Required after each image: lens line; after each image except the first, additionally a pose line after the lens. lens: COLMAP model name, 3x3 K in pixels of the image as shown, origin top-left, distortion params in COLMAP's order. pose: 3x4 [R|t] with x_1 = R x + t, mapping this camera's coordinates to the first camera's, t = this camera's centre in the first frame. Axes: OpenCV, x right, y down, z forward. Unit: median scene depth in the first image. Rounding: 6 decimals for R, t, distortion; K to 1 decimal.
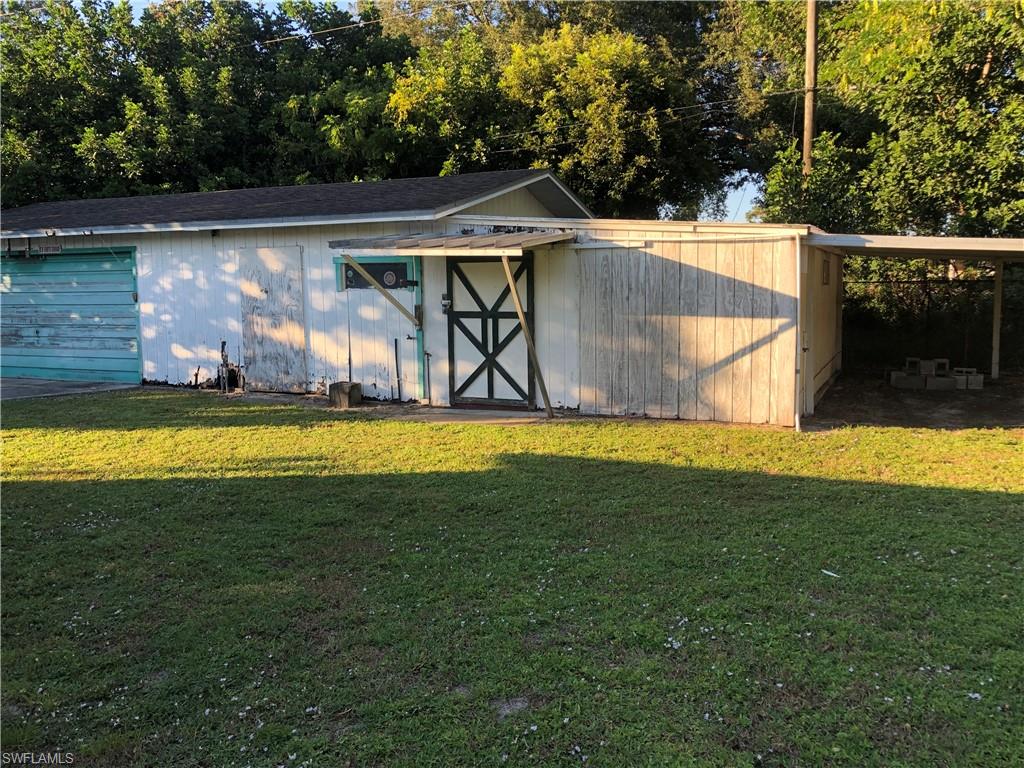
lens RADIAL K [[828.8, 0, 521.1], [0, 828.8, 373.8], [0, 0, 1]] dist [0.037105, -0.029110]
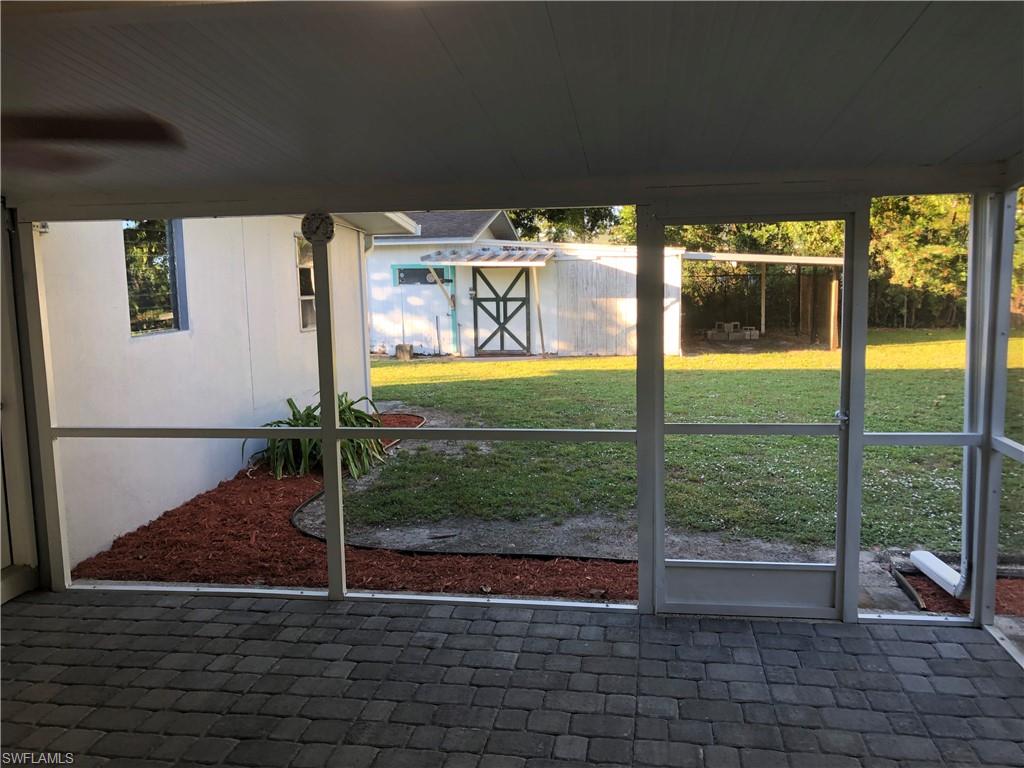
lens RADIAL K [[828.8, 0, 509.3], [0, 828.8, 382.7], [0, 0, 1]] dist [0.037105, -0.029110]
pose [[0.967145, -0.041866, 0.250755, -0.453887], [0.036998, 0.999025, 0.024099, 0.057270], [-0.251519, -0.014030, 0.967751, -0.631149]]
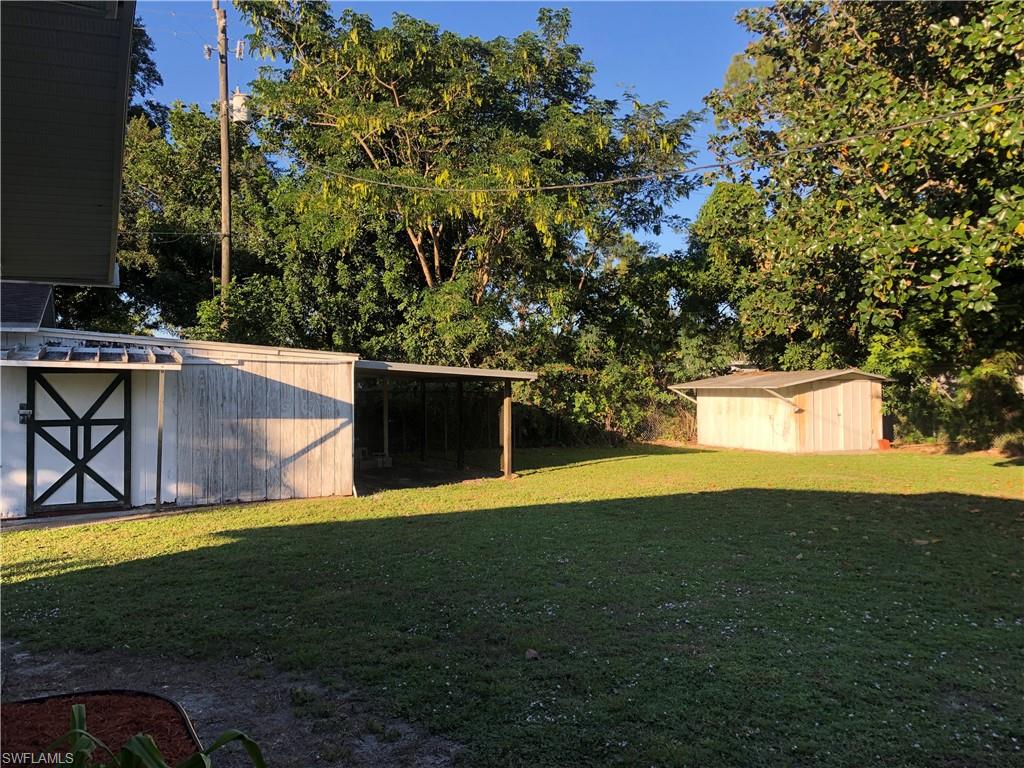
lens RADIAL K [[828.8, 0, 514.9], [0, 828.8, 379.3], [0, 0, 1]] dist [0.037105, -0.029110]
pose [[0.631993, 0.014341, 0.774842, -0.519060], [0.081527, 0.993050, -0.084877, 0.009353], [-0.770674, 0.116812, 0.626432, -0.098869]]
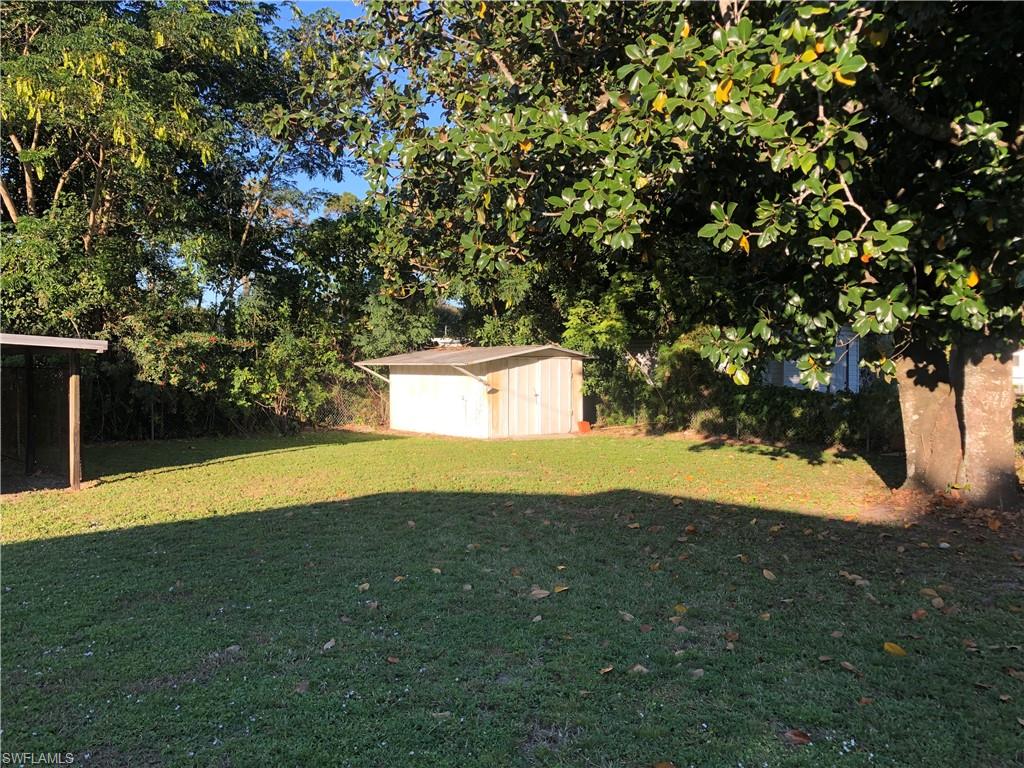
lens RADIAL K [[828.8, 0, 518.2], [0, 828.8, 382.1], [0, 0, 1]] dist [0.037105, -0.029110]
pose [[0.382040, -0.010335, 0.924088, -0.152034], [0.095199, 0.995058, -0.028229, 0.006786], [-0.919229, 0.098757, 0.381136, -0.083435]]
